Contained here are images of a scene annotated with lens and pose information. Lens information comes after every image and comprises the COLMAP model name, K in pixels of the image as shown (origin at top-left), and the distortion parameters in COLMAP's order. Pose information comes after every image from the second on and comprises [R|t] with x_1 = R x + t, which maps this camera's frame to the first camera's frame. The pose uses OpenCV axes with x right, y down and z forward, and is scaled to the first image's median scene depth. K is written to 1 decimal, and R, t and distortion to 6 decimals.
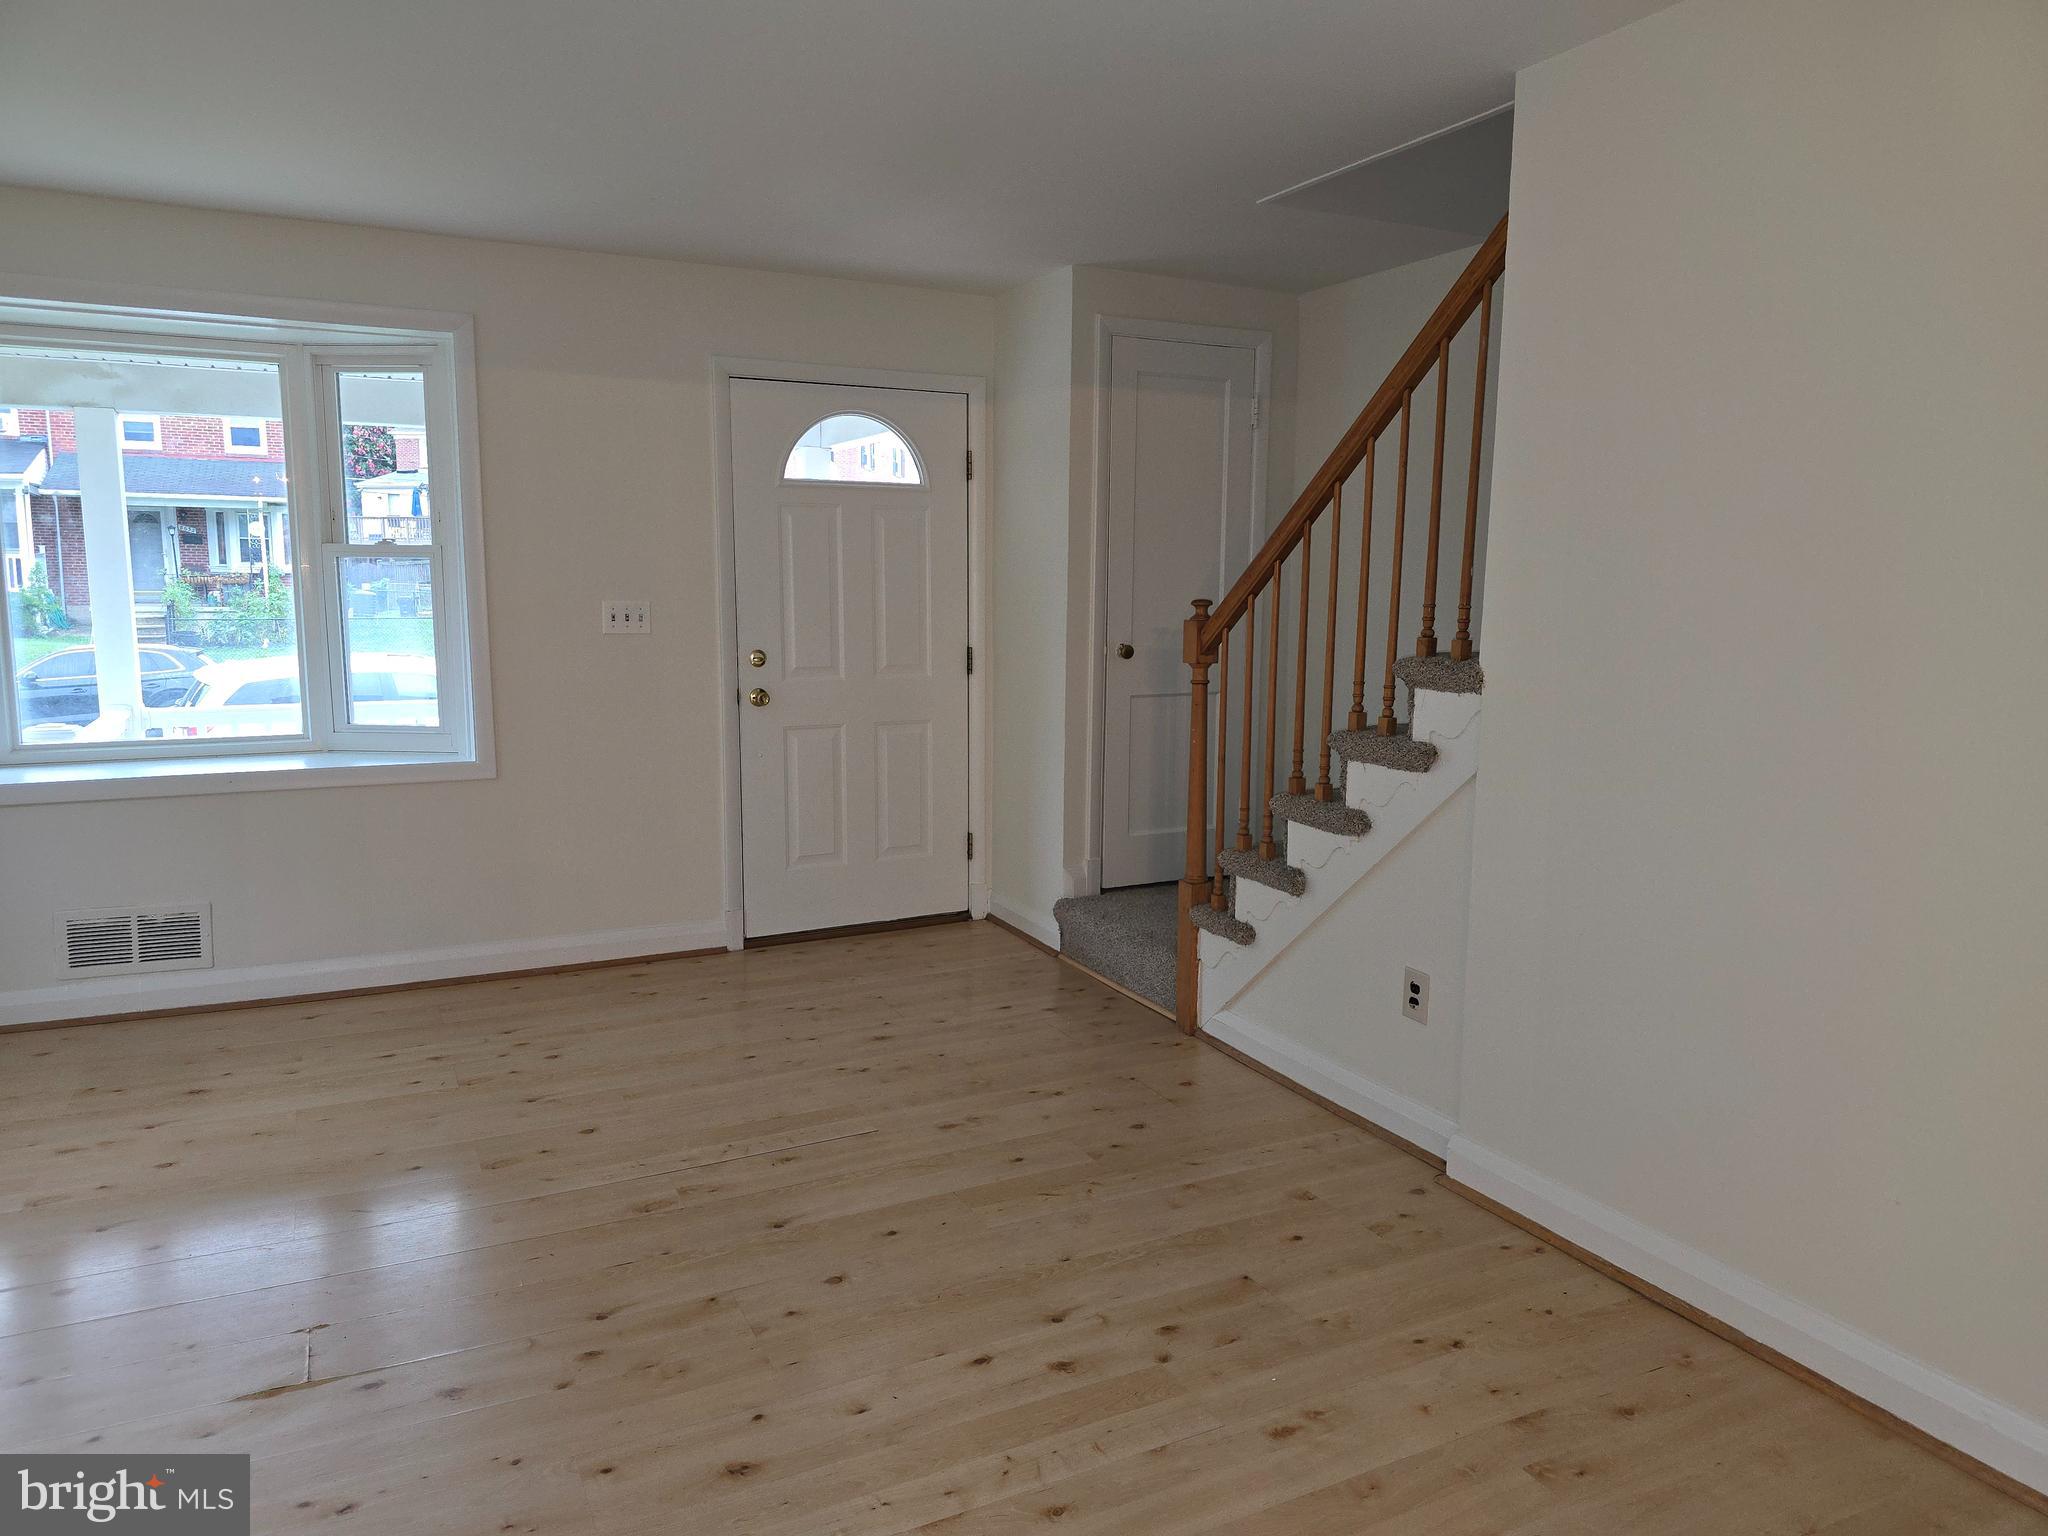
lens RADIAL K [[1368.3, 0, 1010.7], [0, 1368.3, 763.7], [0, 0, 1]] dist [0.054295, -0.046472]
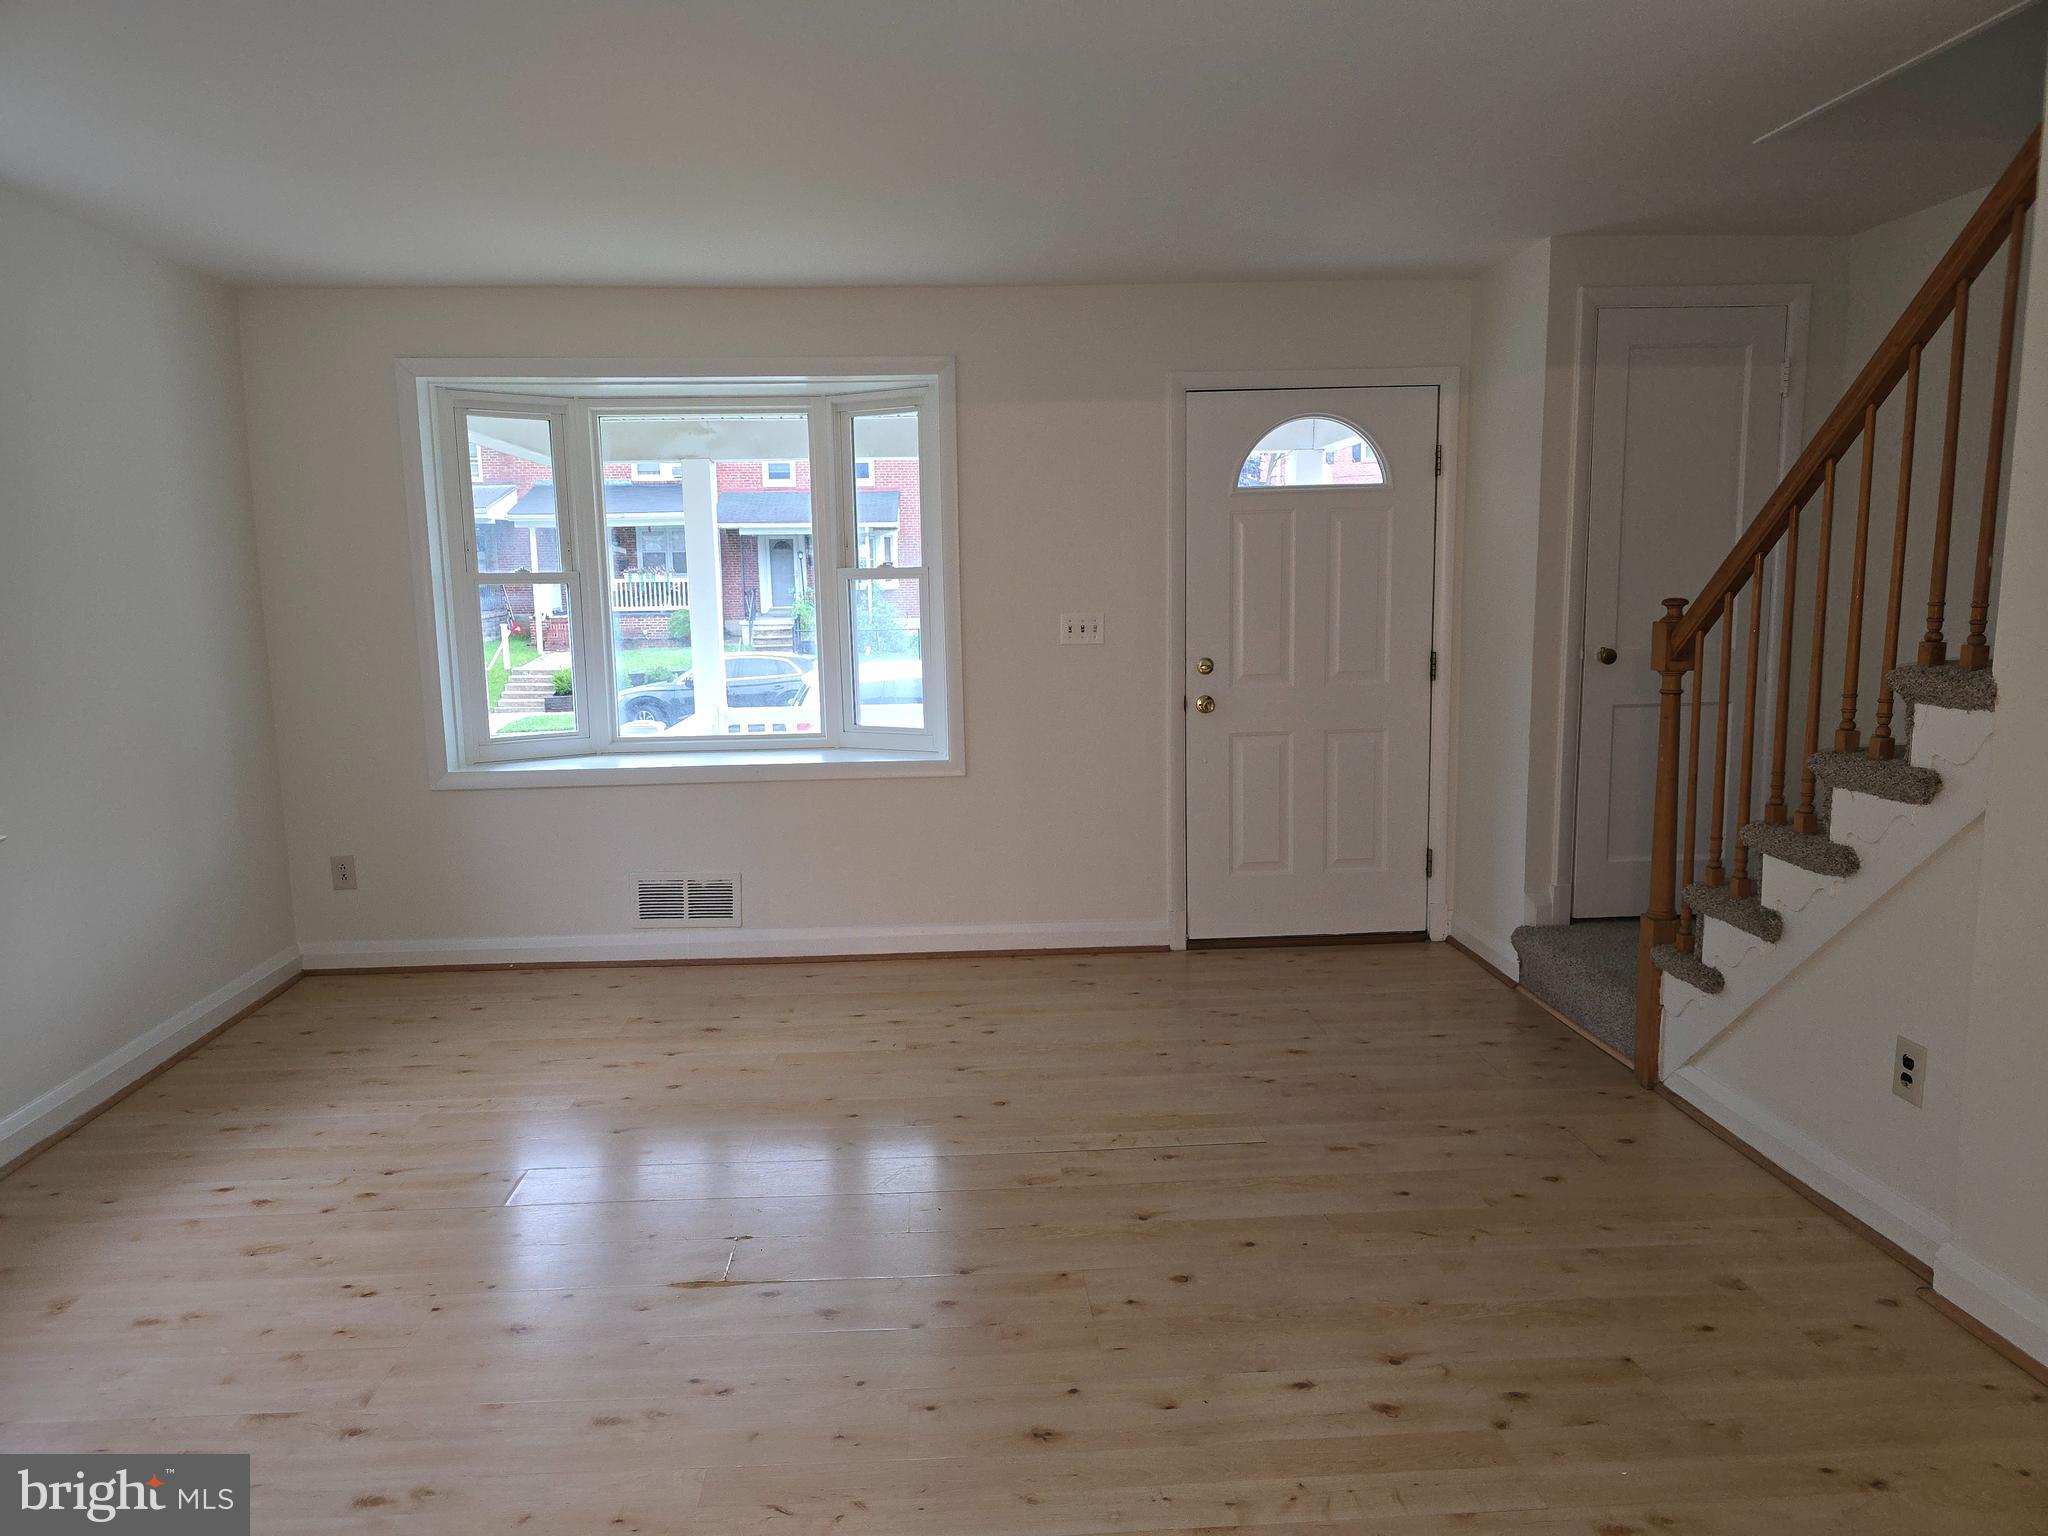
lens RADIAL K [[1368.3, 0, 995.3], [0, 1368.3, 776.0], [0, 0, 1]] dist [0.054295, -0.046472]
pose [[0.917668, 0.031195, -0.396122, 0.104164], [-0.028525, 0.999513, 0.012631, -0.005013], [0.396323, -0.000291, 0.918111, 0.006228]]
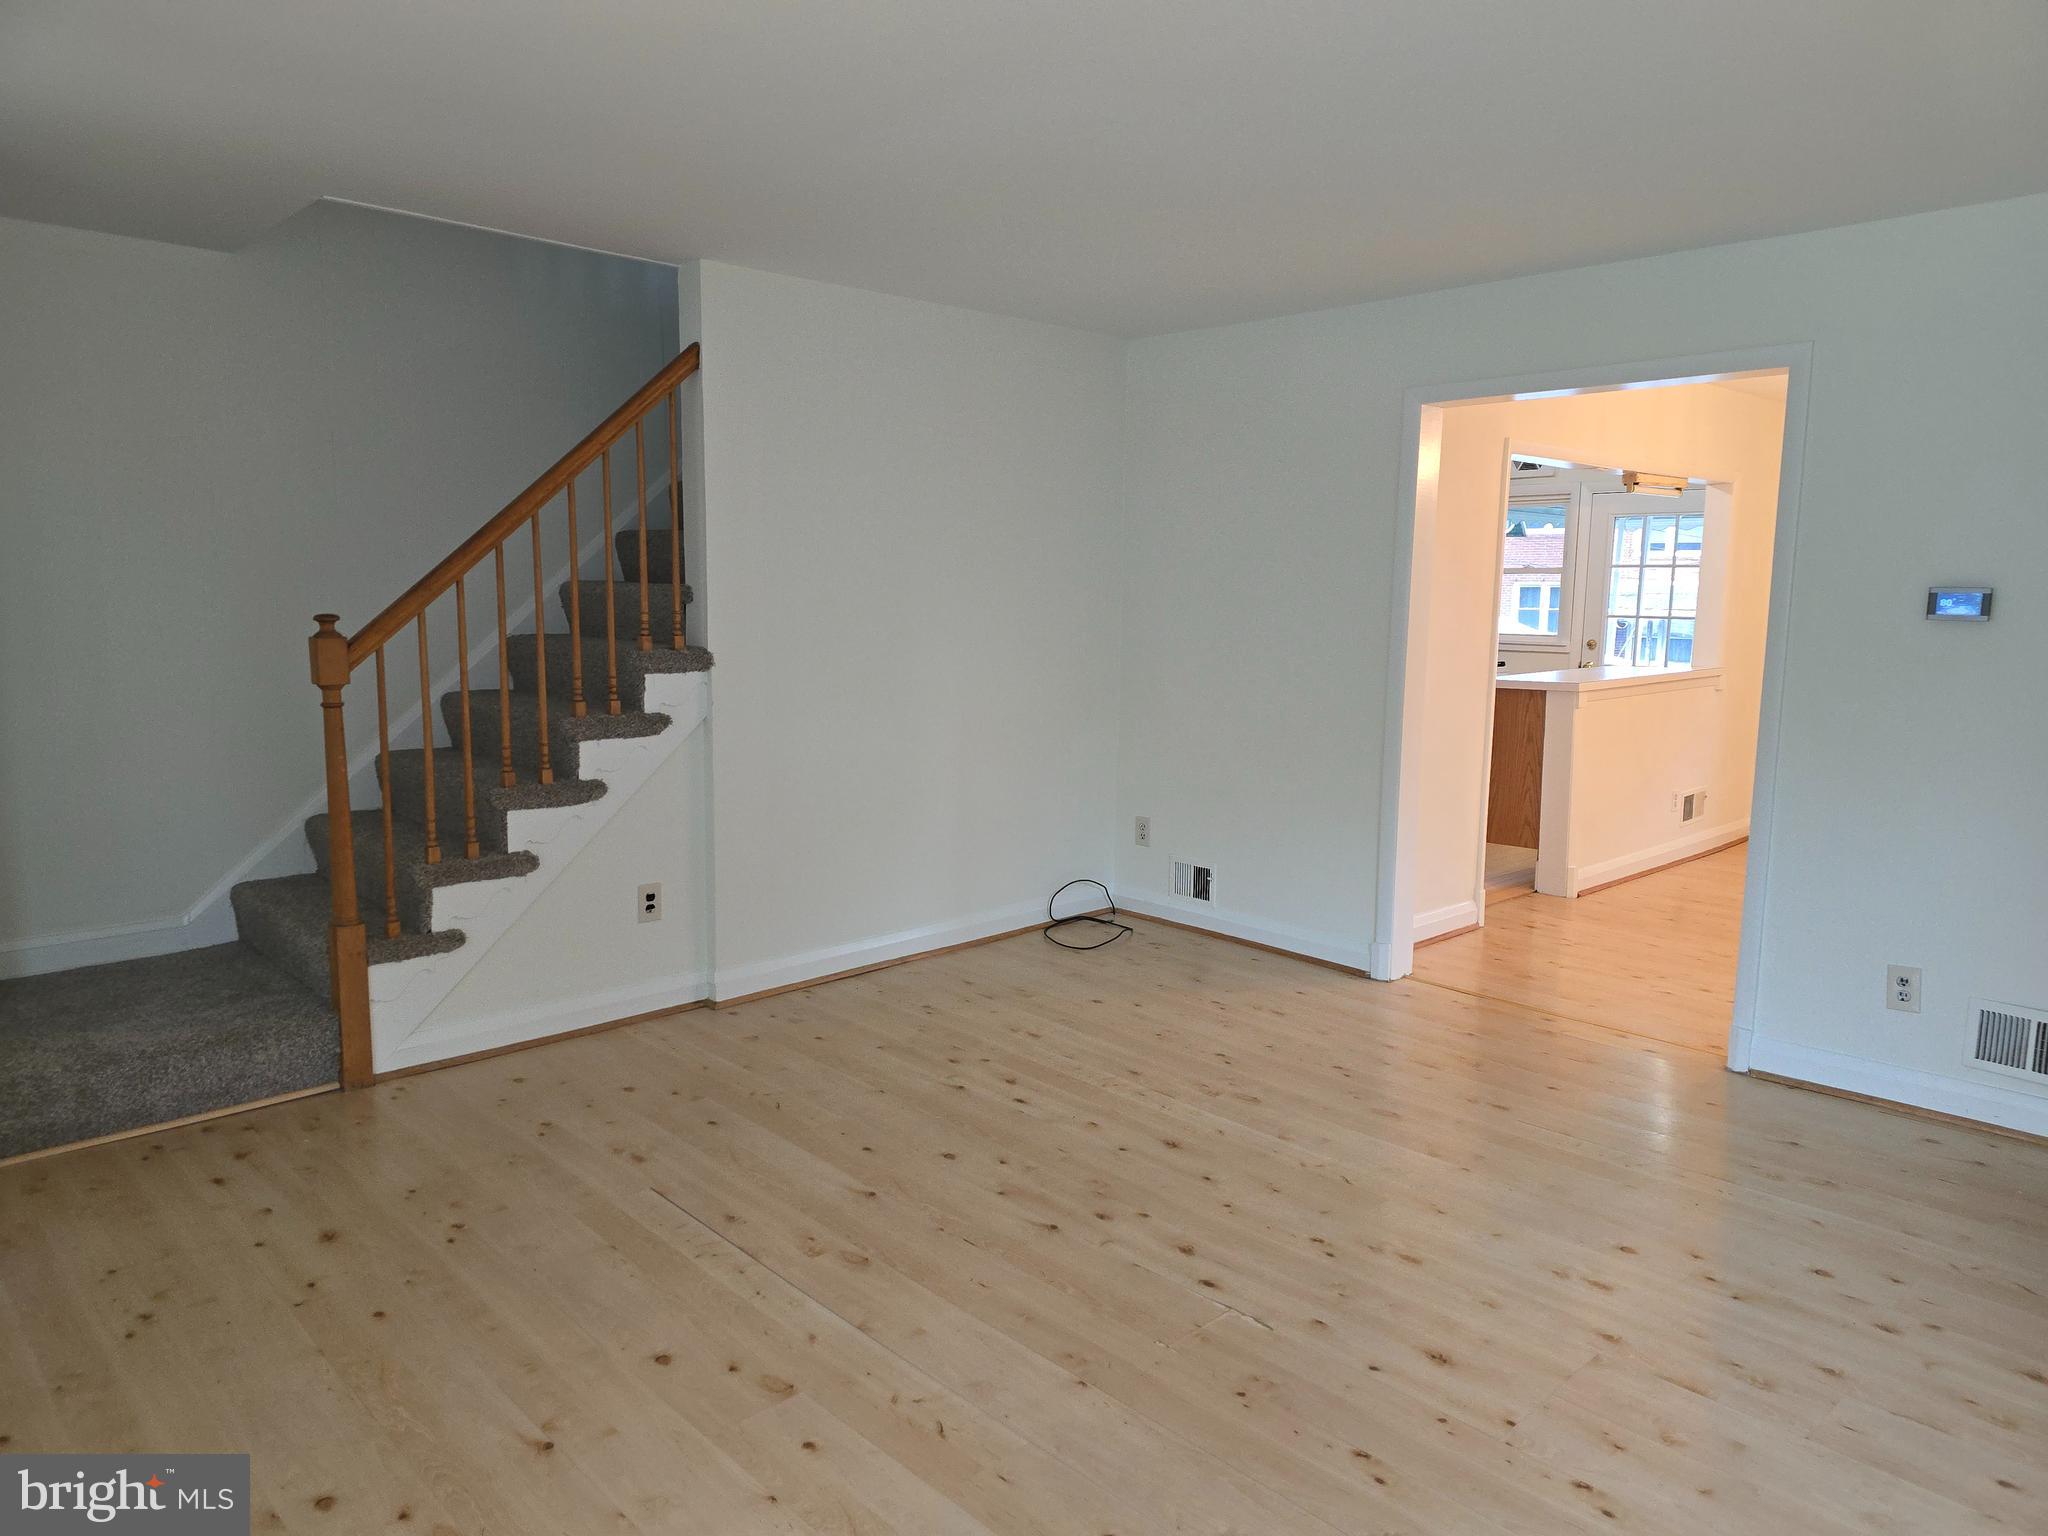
lens RADIAL K [[1368.3, 0, 1007.7], [0, 1368.3, 763.6], [0, 0, 1]] dist [0.054295, -0.046472]
pose [[-0.292701, -0.136405, 0.946425, -0.966111], [0.117911, 0.977070, 0.177288, -0.146747], [-0.948906, 0.163486, -0.269906, 0.922926]]
